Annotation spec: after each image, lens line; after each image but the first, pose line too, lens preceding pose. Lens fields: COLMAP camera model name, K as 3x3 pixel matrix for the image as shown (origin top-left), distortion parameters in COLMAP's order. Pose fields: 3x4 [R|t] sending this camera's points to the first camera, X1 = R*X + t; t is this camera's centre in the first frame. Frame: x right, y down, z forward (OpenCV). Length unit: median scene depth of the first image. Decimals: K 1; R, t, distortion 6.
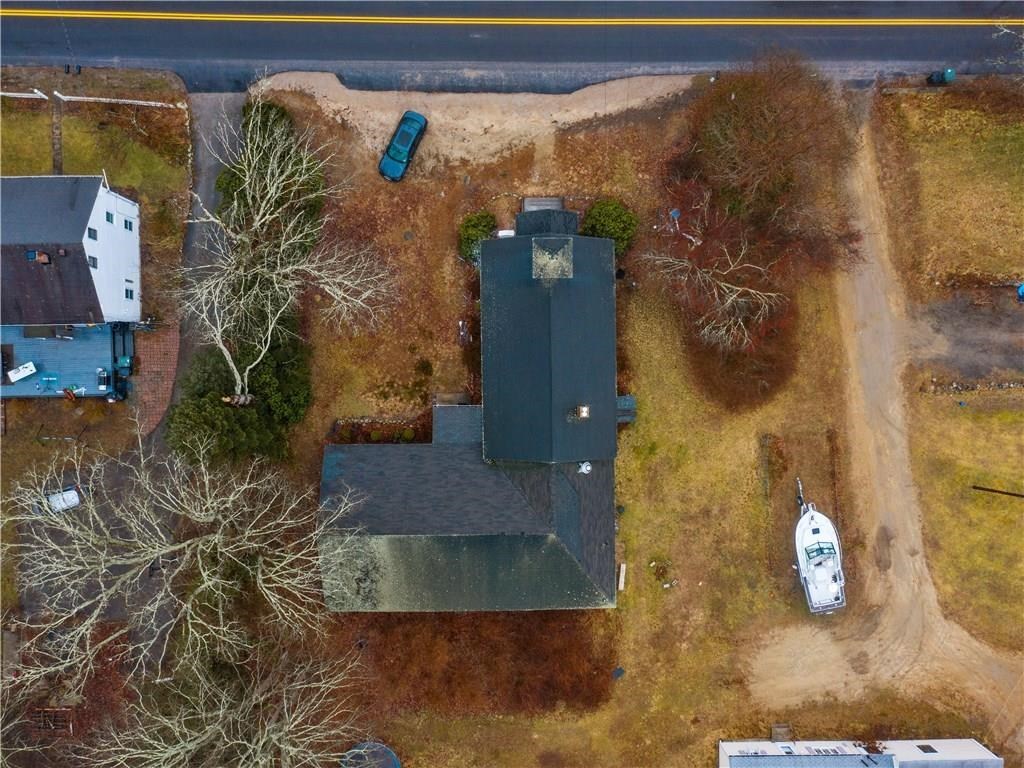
lens RADIAL K [[909.1, 0, 512.0], [0, 909.1, 384.0], [0, 0, 1]] dist [-0.010724, -0.003817]
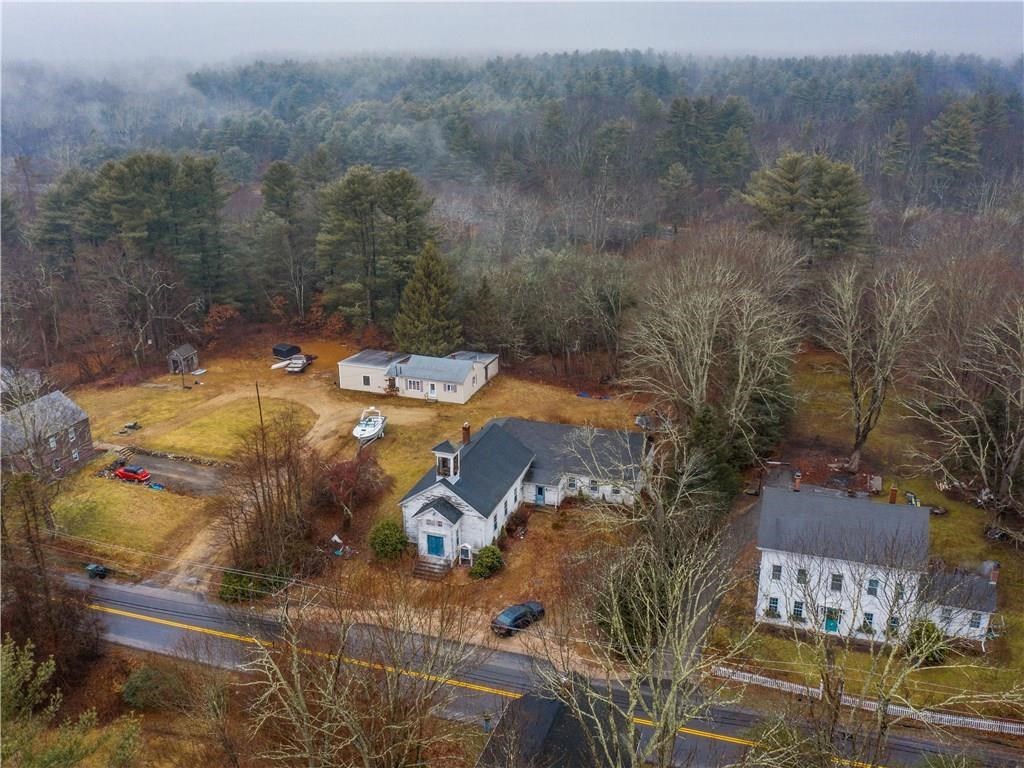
lens RADIAL K [[924.9, 0, 512.0], [0, 924.9, 384.0], [0, 0, 1]] dist [-0.007522, -0.002841]
pose [[-0.940902, -0.122683, 0.315676, -0.442485], [0.338583, -0.318751, 0.885302, -1.198998], [-0.007989, 0.939865, 0.341452, 0.318590]]
